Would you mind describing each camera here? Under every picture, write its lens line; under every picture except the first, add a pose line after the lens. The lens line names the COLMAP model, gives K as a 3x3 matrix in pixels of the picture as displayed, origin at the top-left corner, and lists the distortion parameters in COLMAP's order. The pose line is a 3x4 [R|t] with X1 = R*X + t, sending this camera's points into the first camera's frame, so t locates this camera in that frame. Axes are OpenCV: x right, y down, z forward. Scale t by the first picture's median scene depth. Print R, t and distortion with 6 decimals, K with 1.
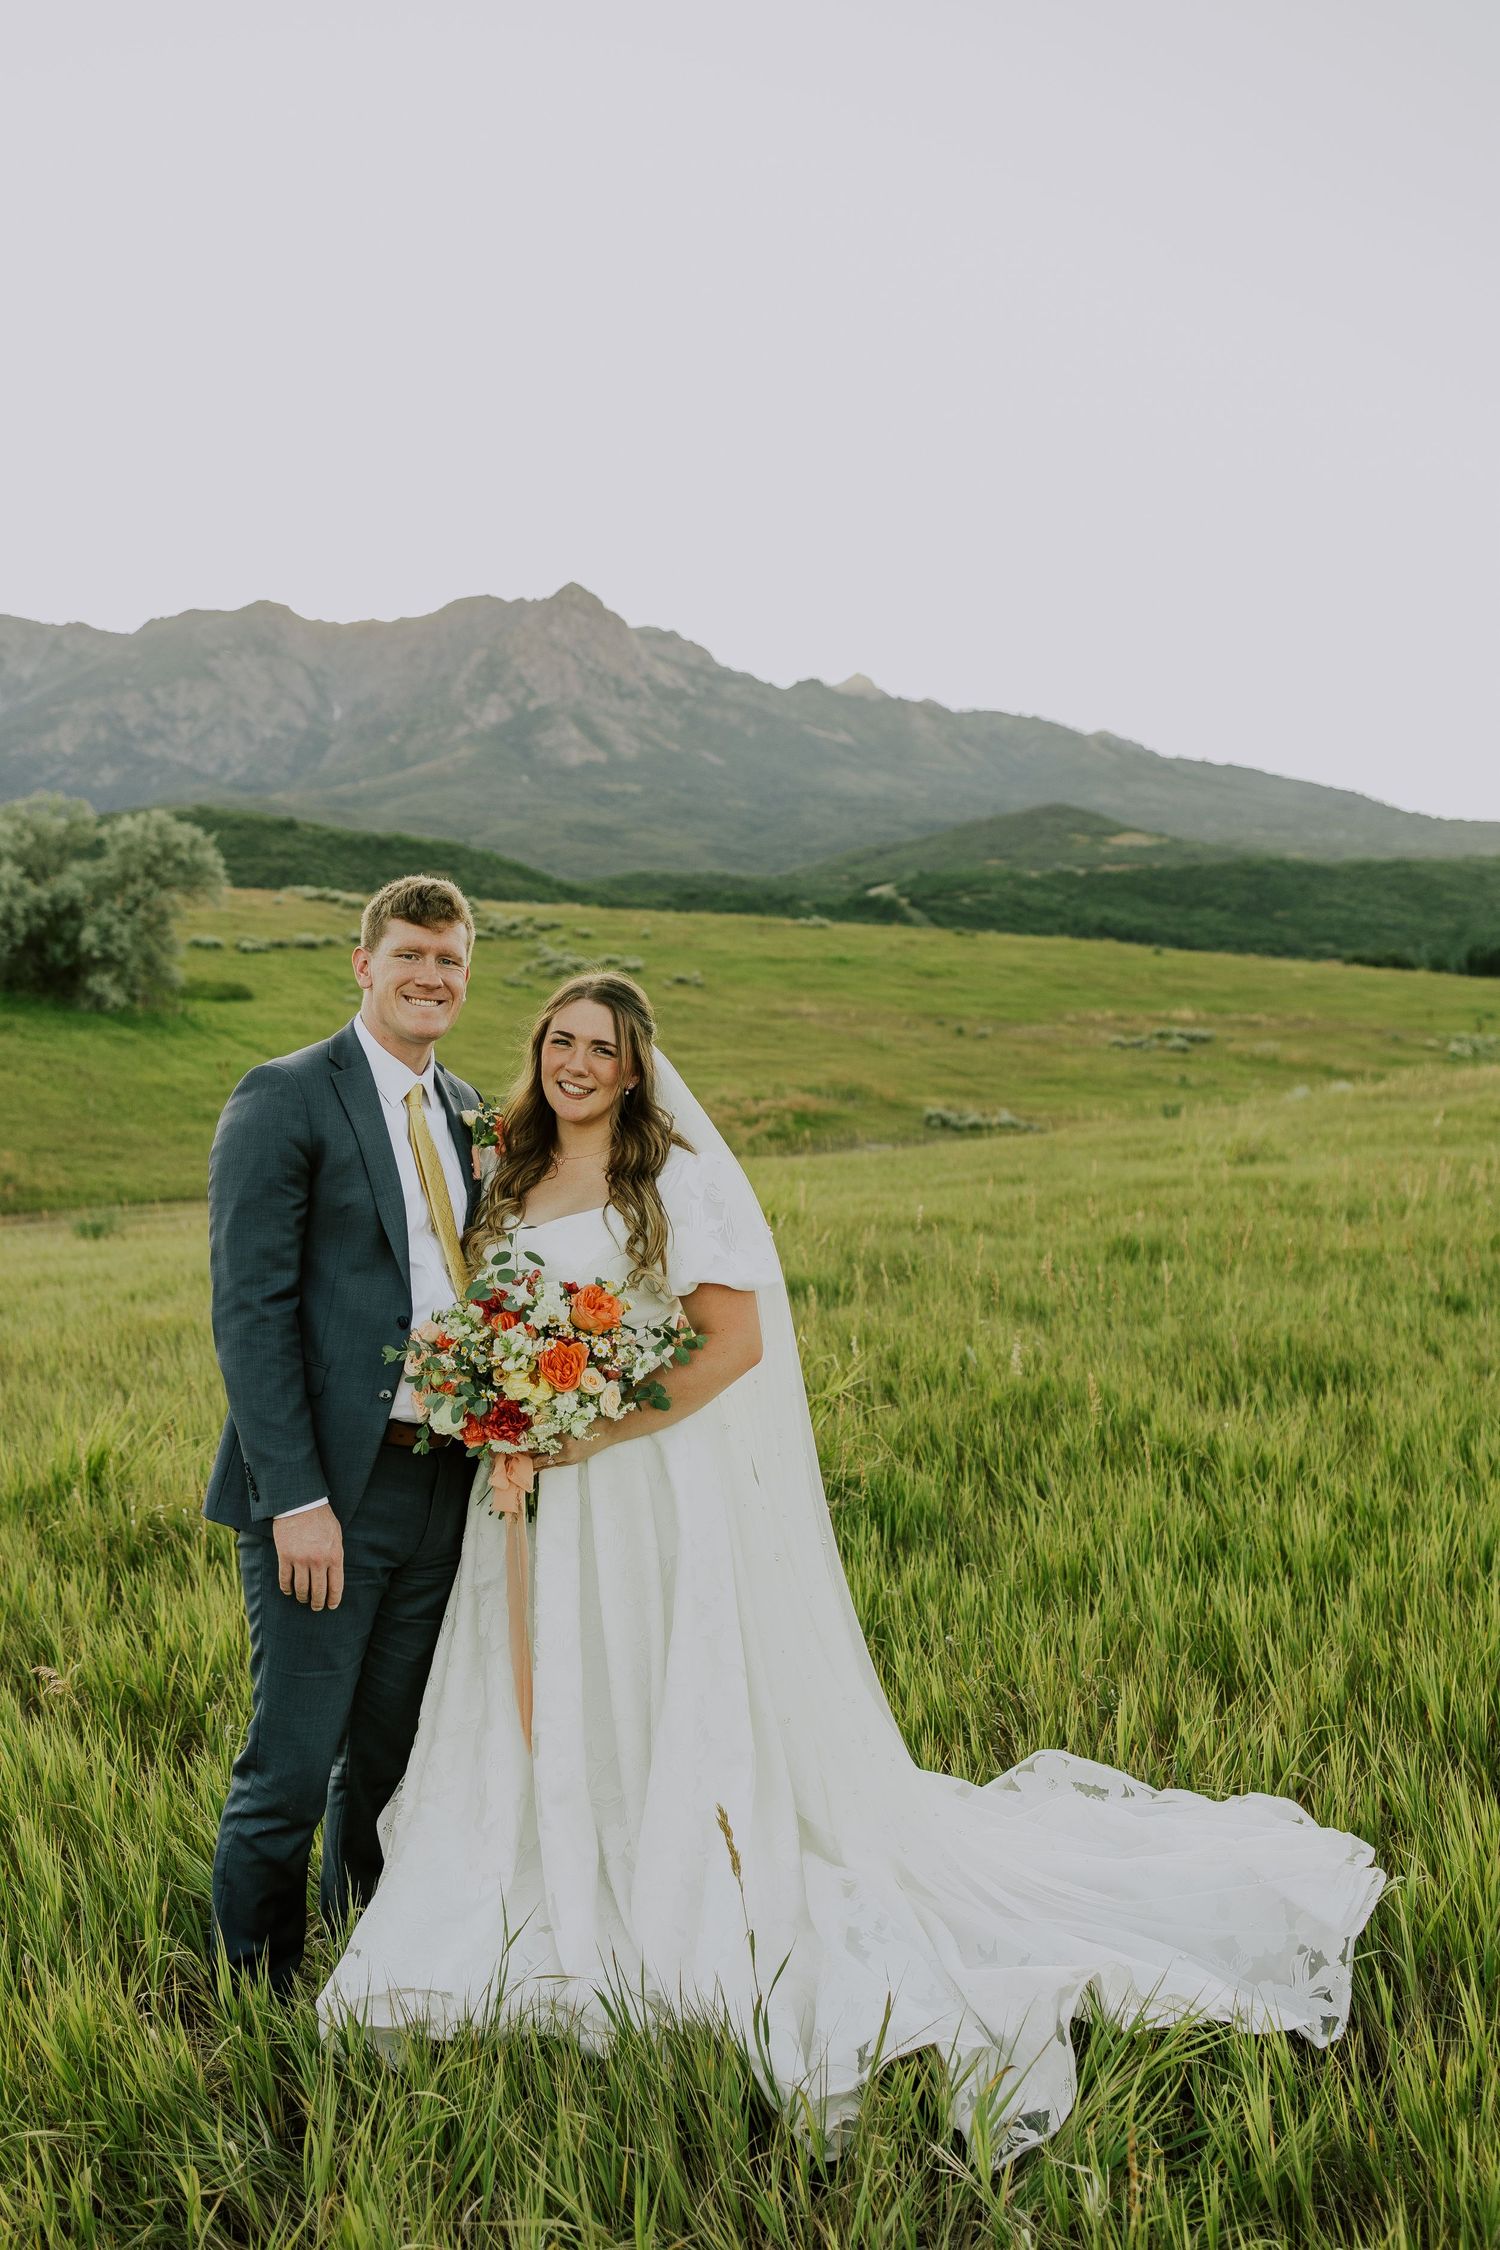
lens RADIAL K [[2284.0, 0, 741.3], [0, 2284.0, 1072.5], [0, 0, 1]] dist [0.004170, 0.000000]
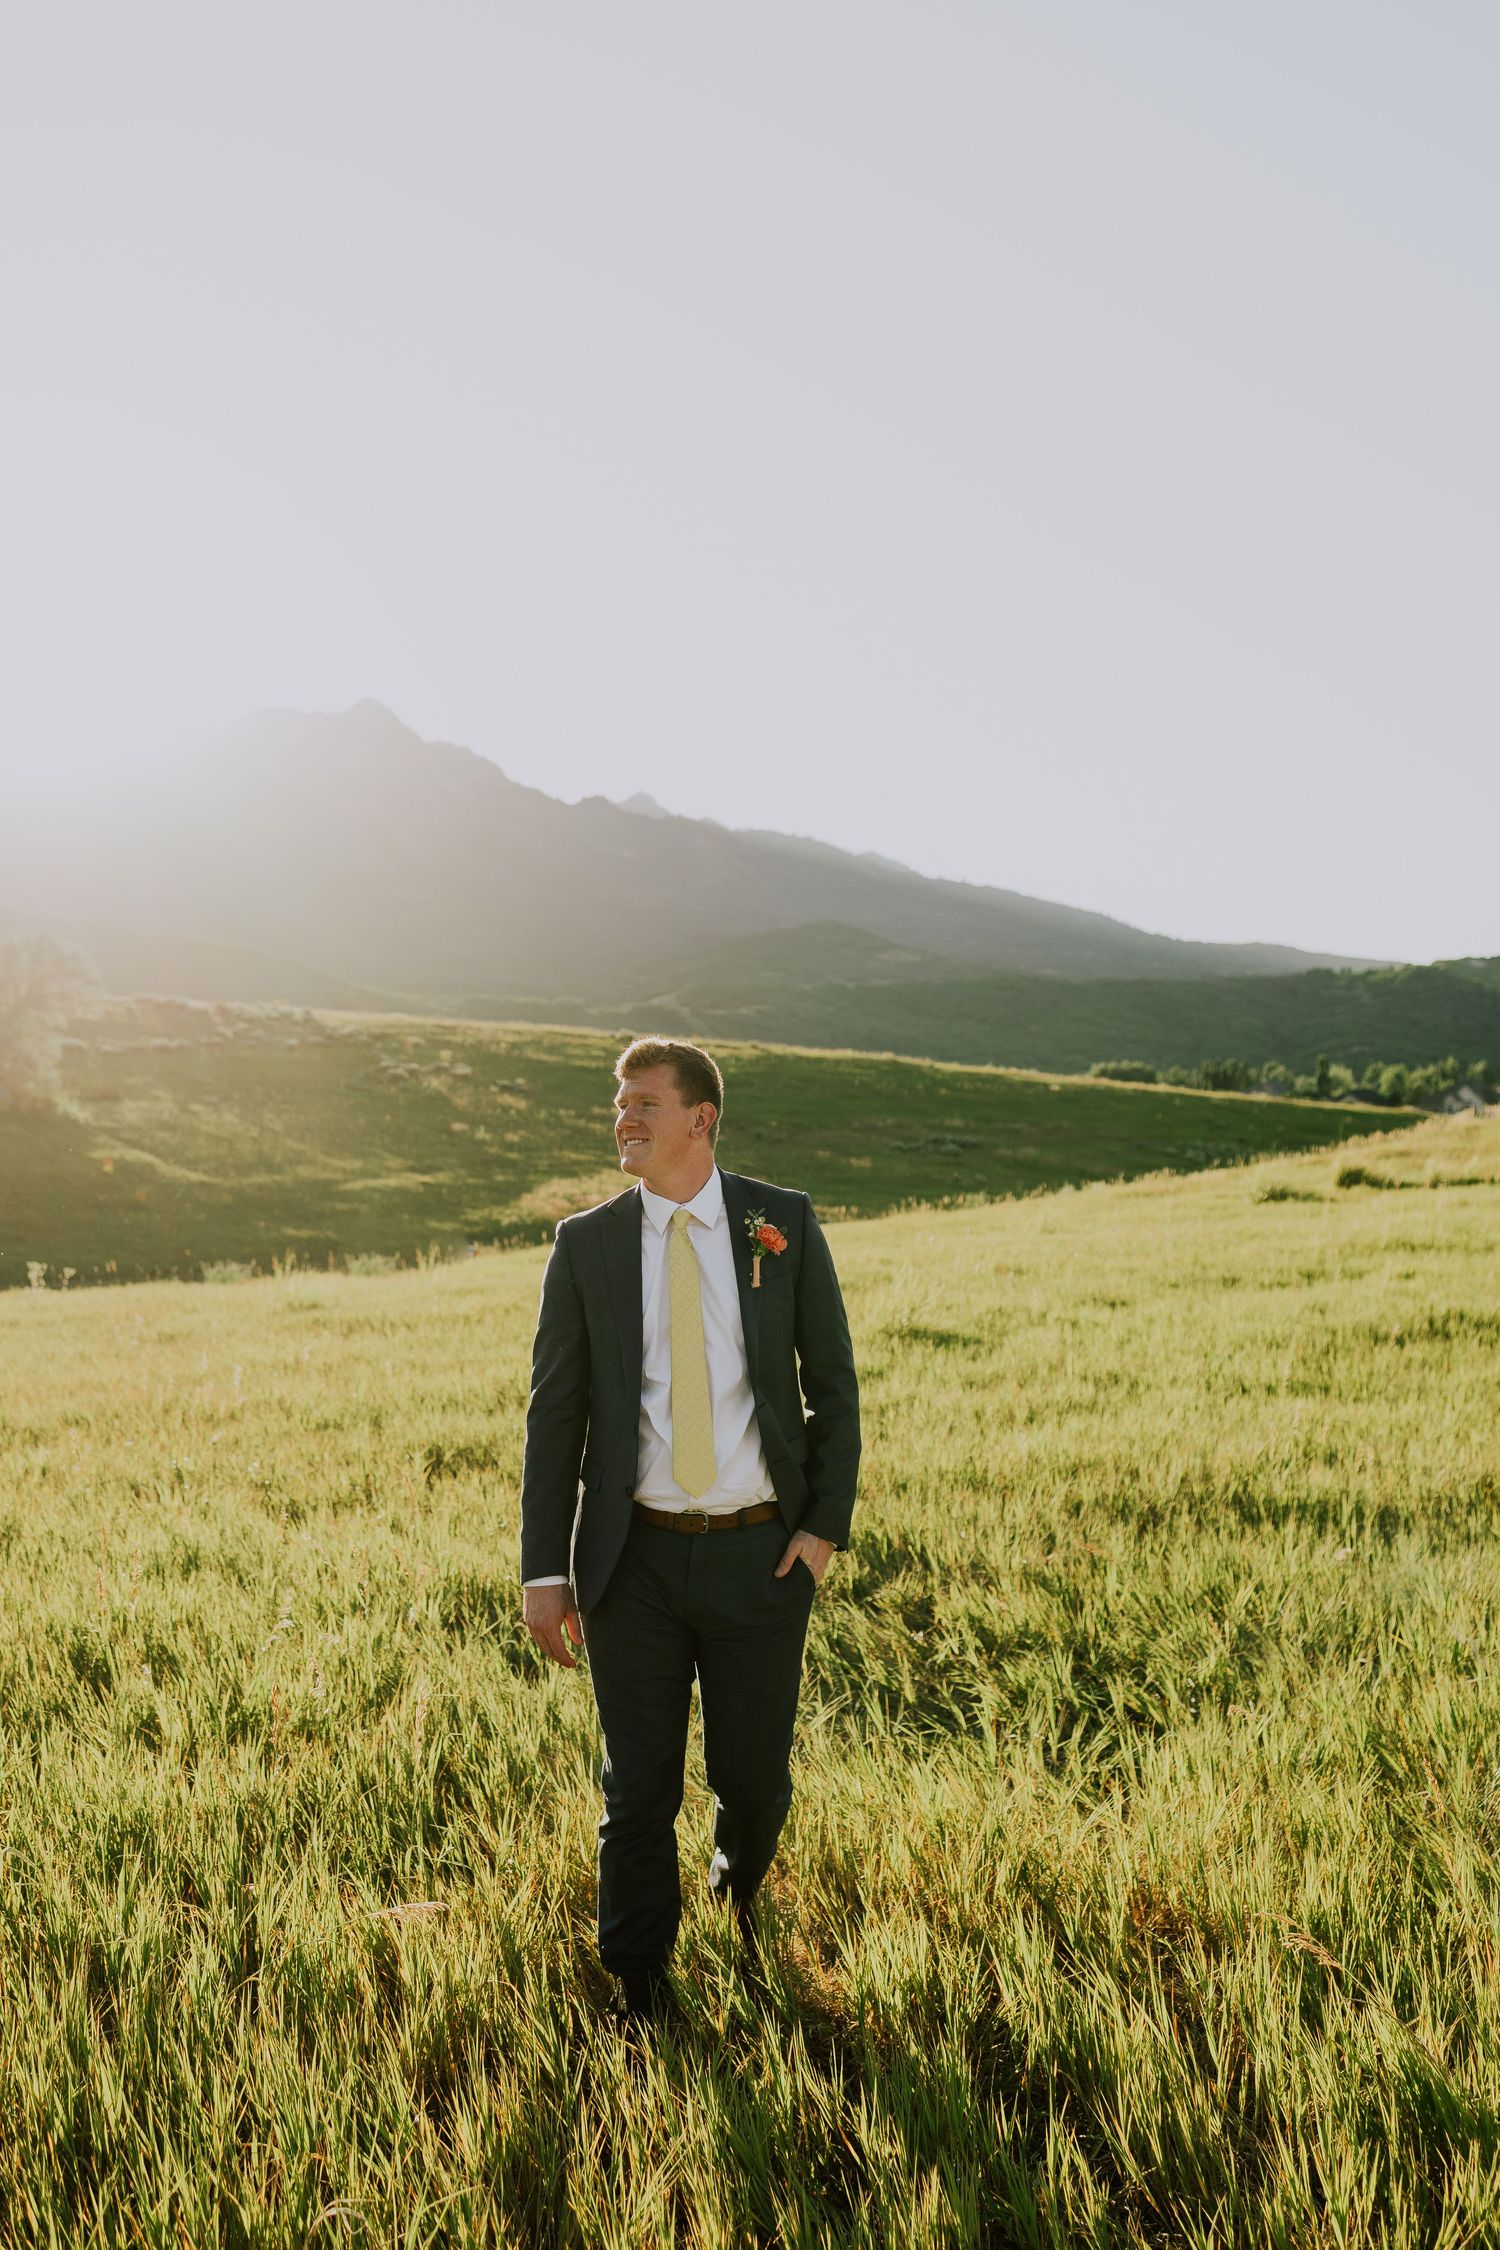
lens RADIAL K [[2284.0, 0, 762.4], [0, 2284.0, 1122.2], [0, 0, 1]] dist [0.004170, 0.000000]
pose [[0.993237, 0.012096, 0.115471, -0.029314], [-0.009603, 0.999709, -0.022119, -0.000160], [-0.115705, 0.020861, 0.993065, -0.100495]]
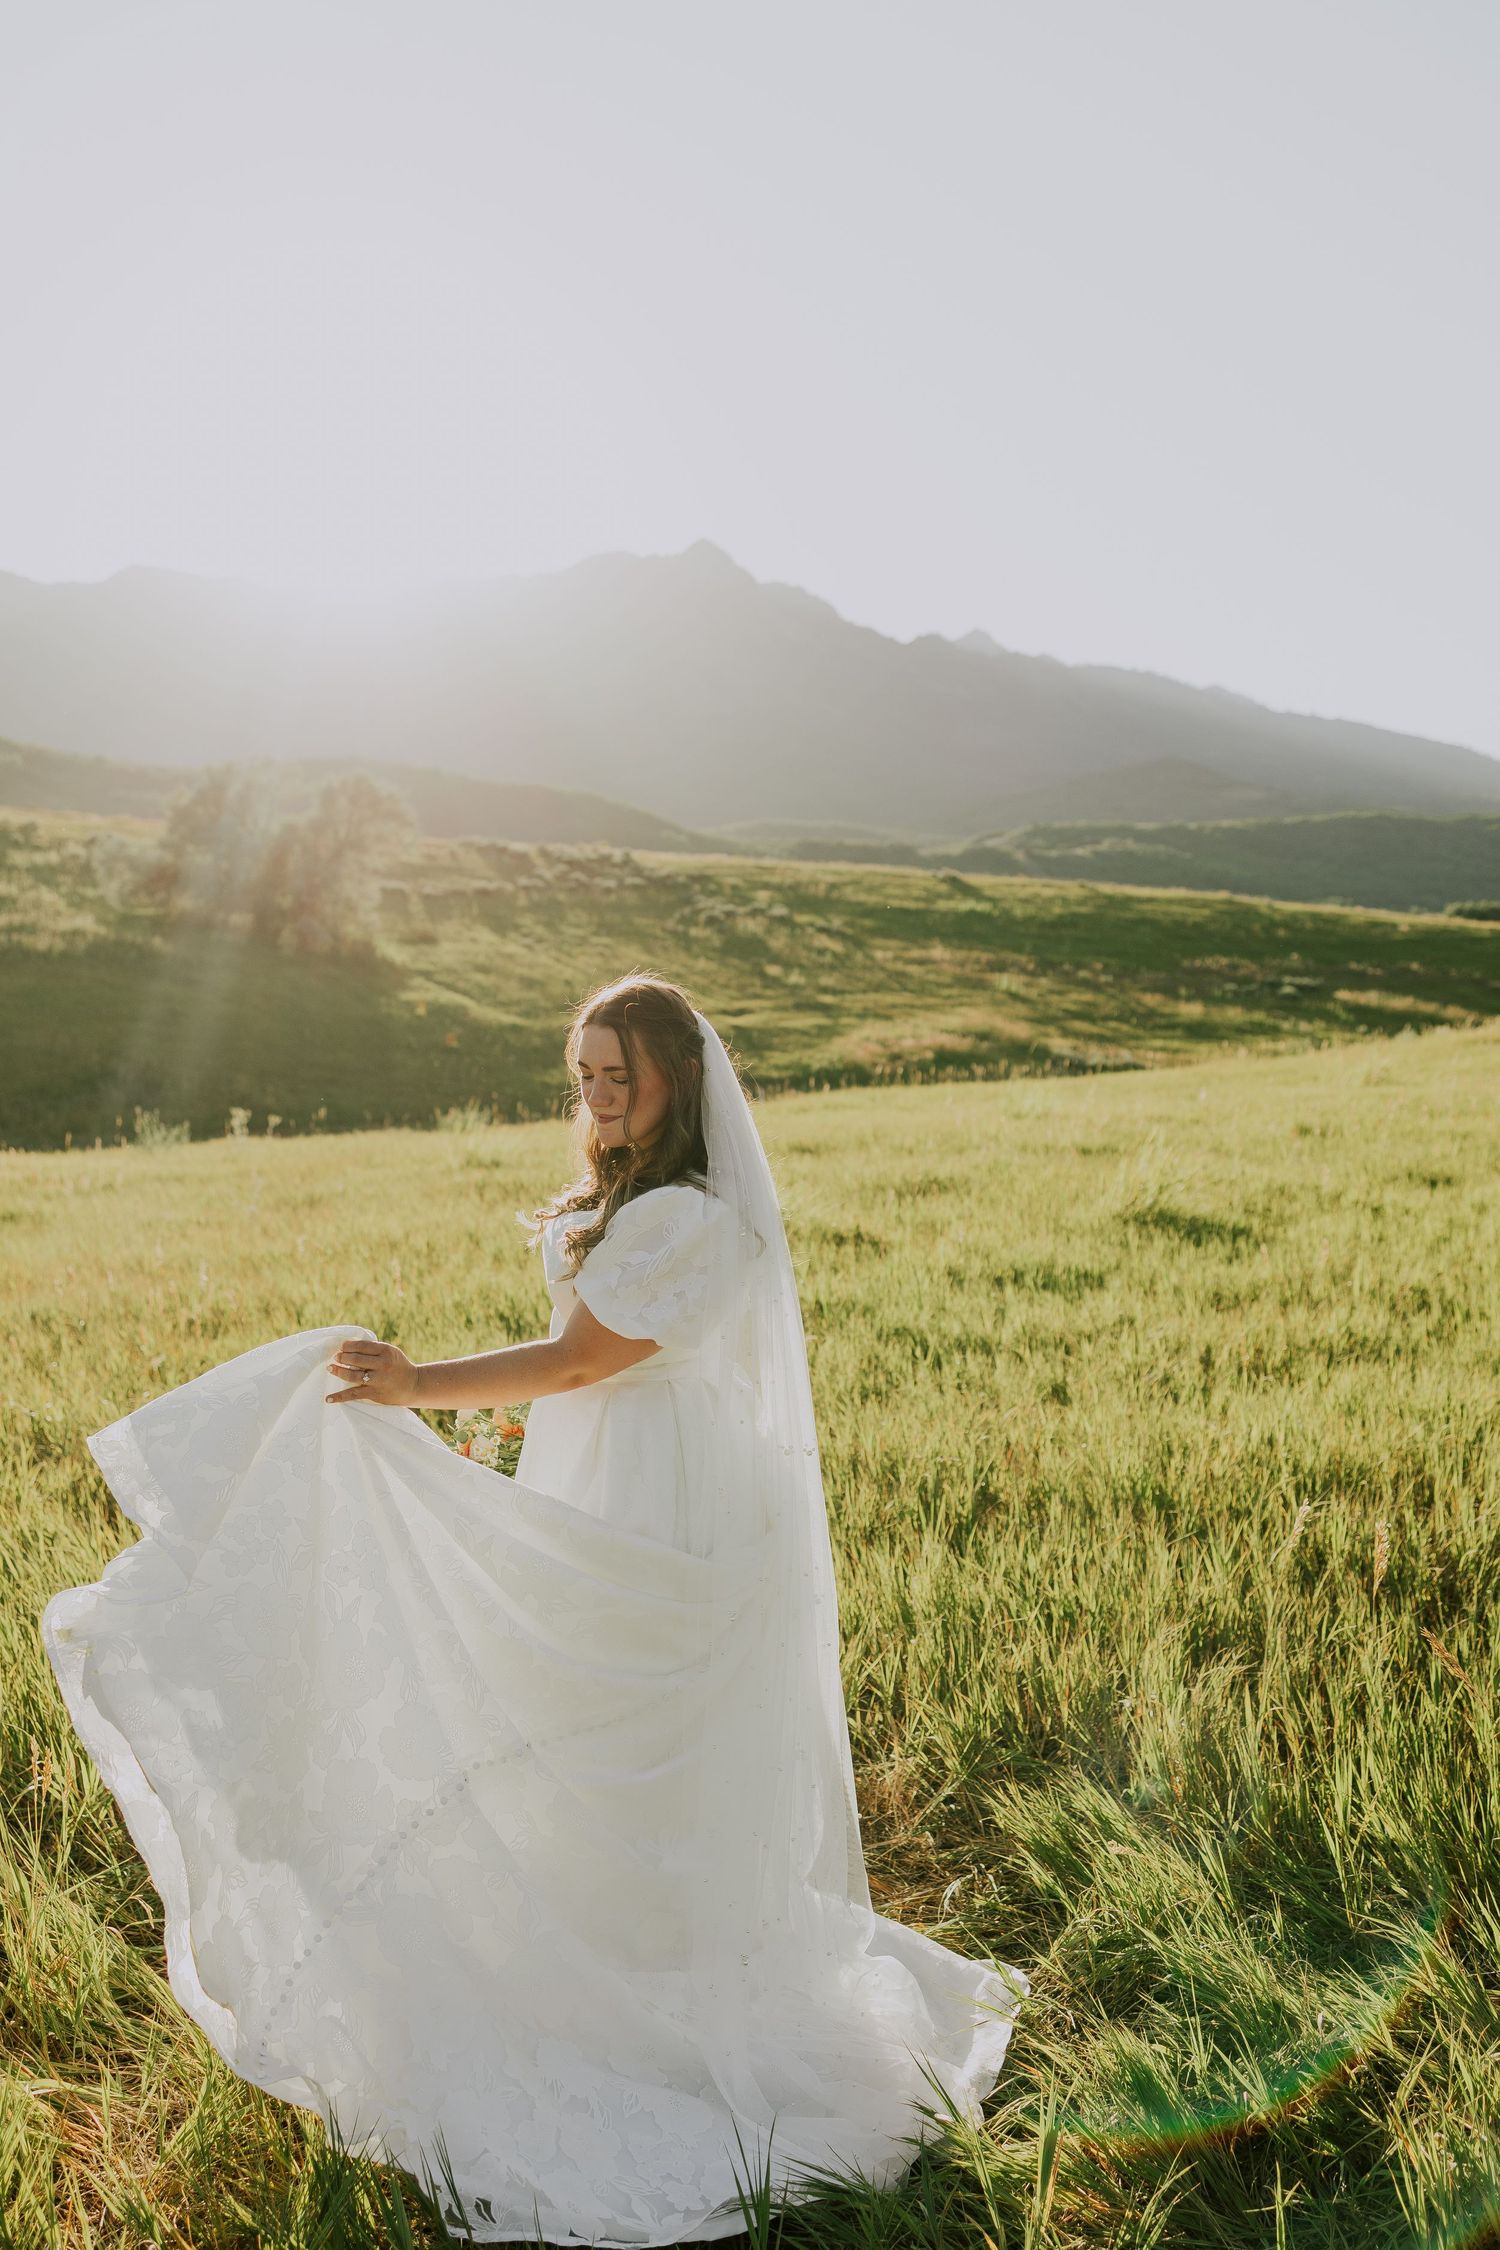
lens RADIAL K [[2284.0, 0, 746.2], [0, 2284.0, 1122.6], [0, 0, 1]] dist [0.004170, 0.000000]
pose [[0.999197, 0.014352, -0.037404, -0.017218], [-0.012568, 0.998792, 0.047495, 0.000340], [0.038040, -0.046986, 0.998171, -0.063317]]
